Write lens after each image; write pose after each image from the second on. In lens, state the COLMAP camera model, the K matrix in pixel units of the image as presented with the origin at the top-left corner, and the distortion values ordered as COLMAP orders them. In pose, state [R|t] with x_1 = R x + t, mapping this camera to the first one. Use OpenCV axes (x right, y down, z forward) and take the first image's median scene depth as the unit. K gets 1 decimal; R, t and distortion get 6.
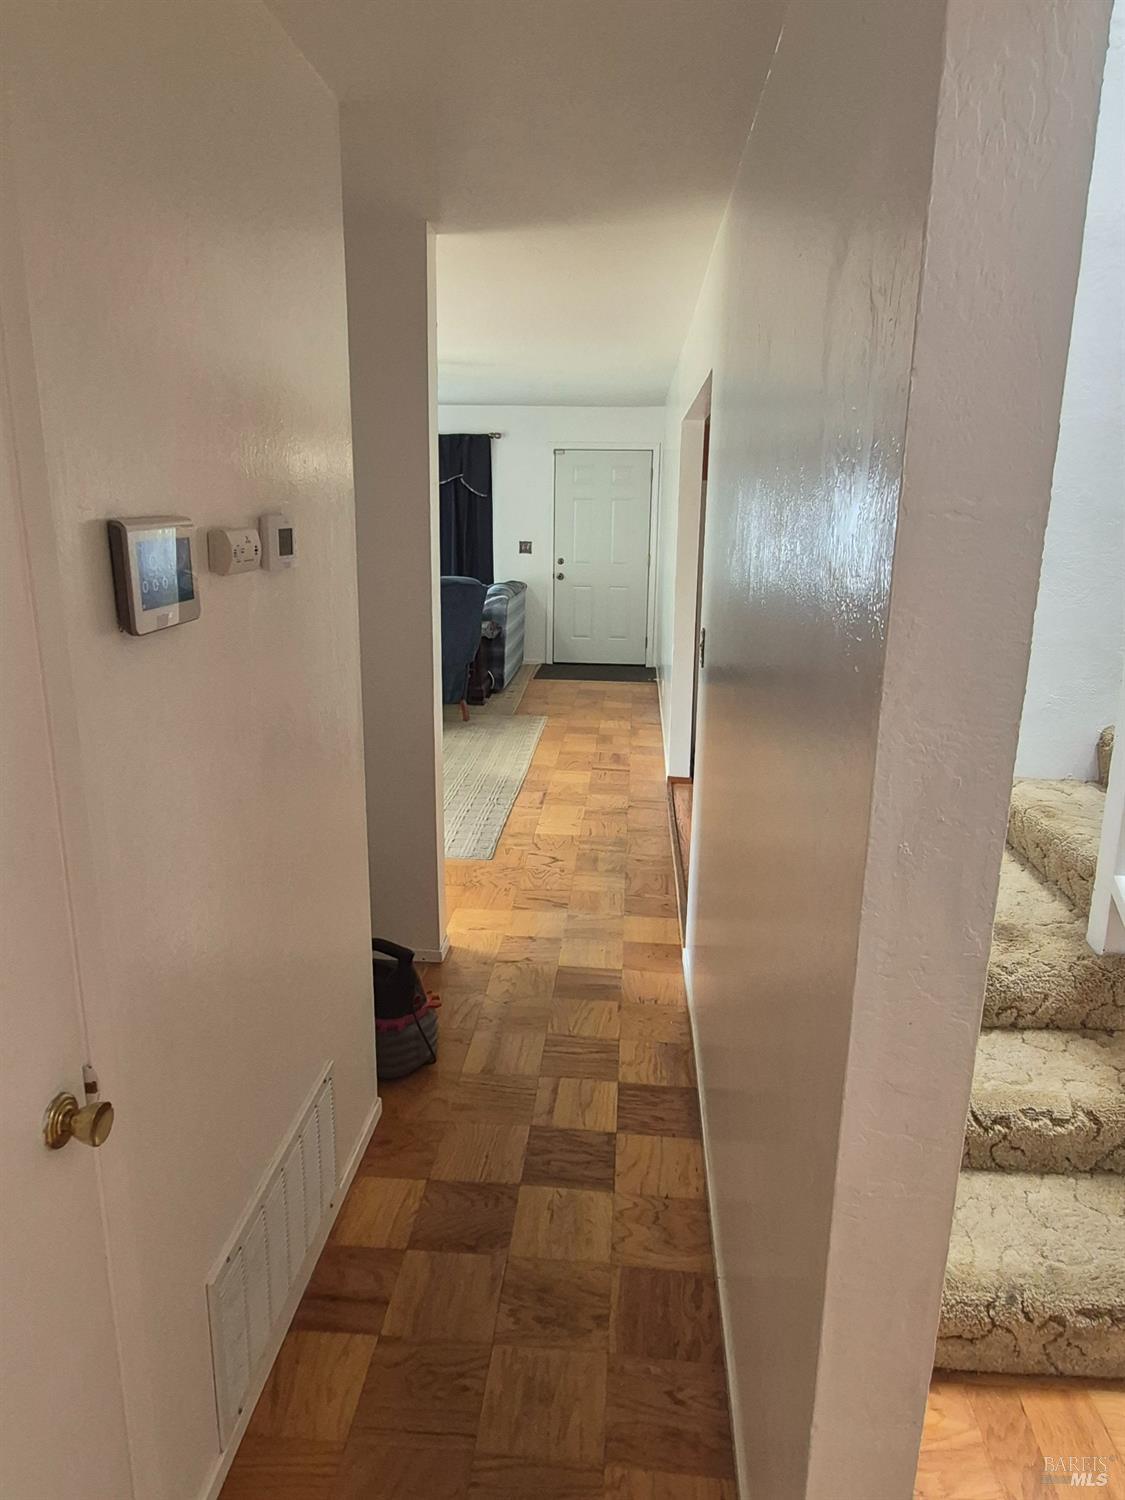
lens RADIAL K [[962.1, 0, 570.0], [0, 962.1, 746.4], [0, 0, 1]] dist [0.002308, 0.006262]
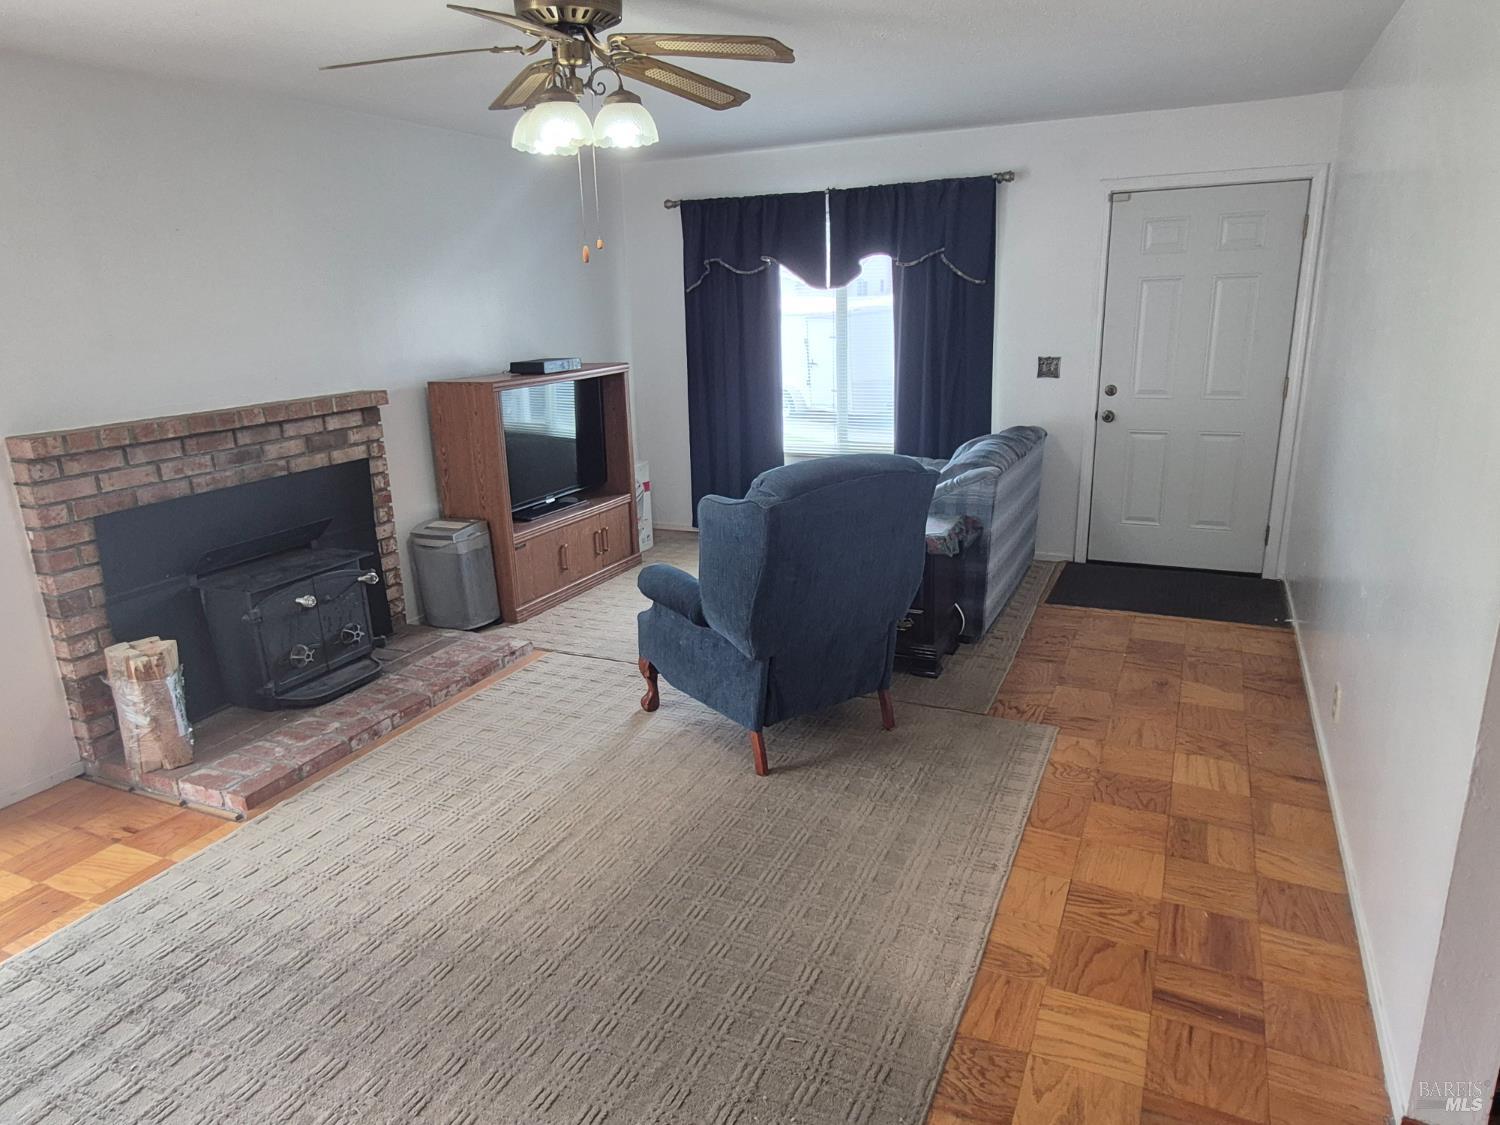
lens RADIAL K [[962.1, 0, 745.9], [0, 962.1, 575.9], [0, 0, 1]] dist [0.002308, 0.006262]
pose [[0.931242, 0.058771, -0.359630, 0.000849], [-0.047666, 0.998075, 0.039678, -0.110539], [0.361270, -0.019808, 0.932251, 0.446030]]
